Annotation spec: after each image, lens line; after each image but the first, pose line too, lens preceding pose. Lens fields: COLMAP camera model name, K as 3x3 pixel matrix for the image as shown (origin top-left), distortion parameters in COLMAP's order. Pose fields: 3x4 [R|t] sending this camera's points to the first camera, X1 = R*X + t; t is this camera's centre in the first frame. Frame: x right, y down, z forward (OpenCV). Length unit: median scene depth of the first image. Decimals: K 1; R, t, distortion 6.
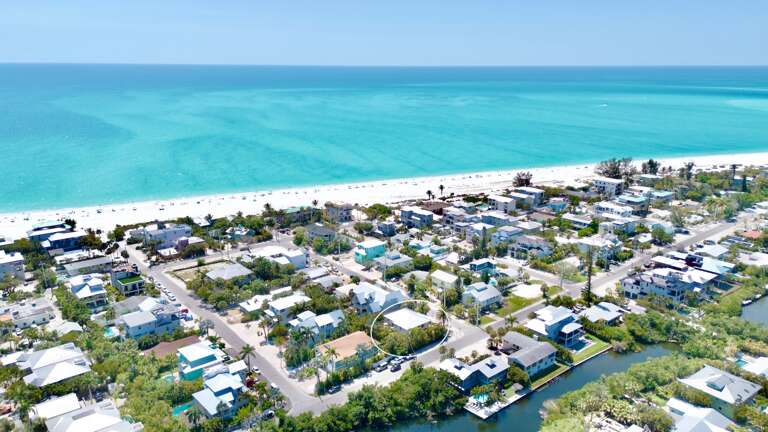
lens RADIAL K [[559.3, 0, 384.0], [0, 559.3, 216.0], [0, 0, 1]] dist [0.025212, -0.002635]
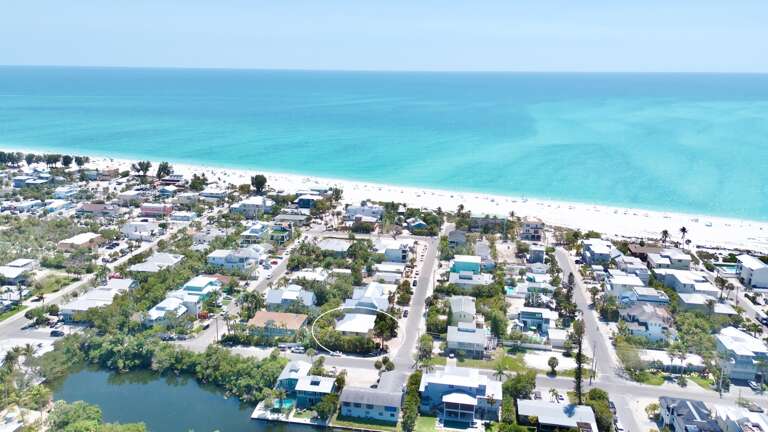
lens RADIAL K [[559.3, 0, 384.0], [0, 559.3, 216.0], [0, 0, 1]] dist [0.025212, -0.002635]
pose [[0.655567, 0.196492, -0.729125, 0.611123], [-0.206988, 0.975329, 0.076736, -0.069110], [0.726215, 0.100615, 0.680065, 0.283554]]
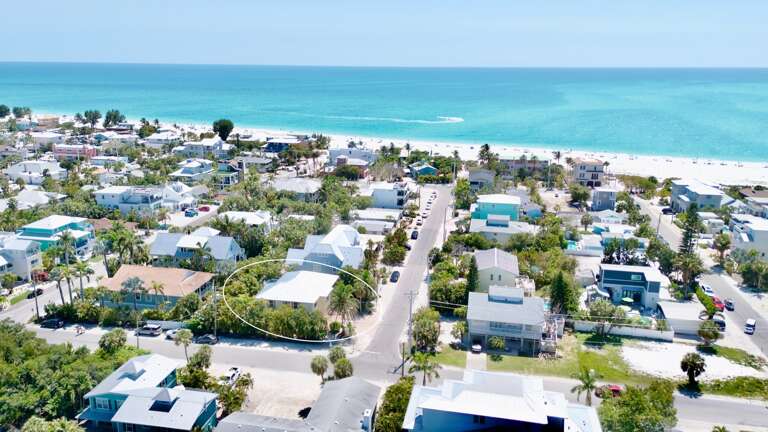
lens RADIAL K [[559.3, 0, 384.0], [0, 559.3, 216.0], [0, 0, 1]] dist [0.025212, -0.002635]
pose [[0.632861, 0.200278, -0.747914, 0.384306], [-0.209681, 0.974202, 0.083449, 0.047307], [0.745333, 0.104011, 0.658529, 0.575245]]
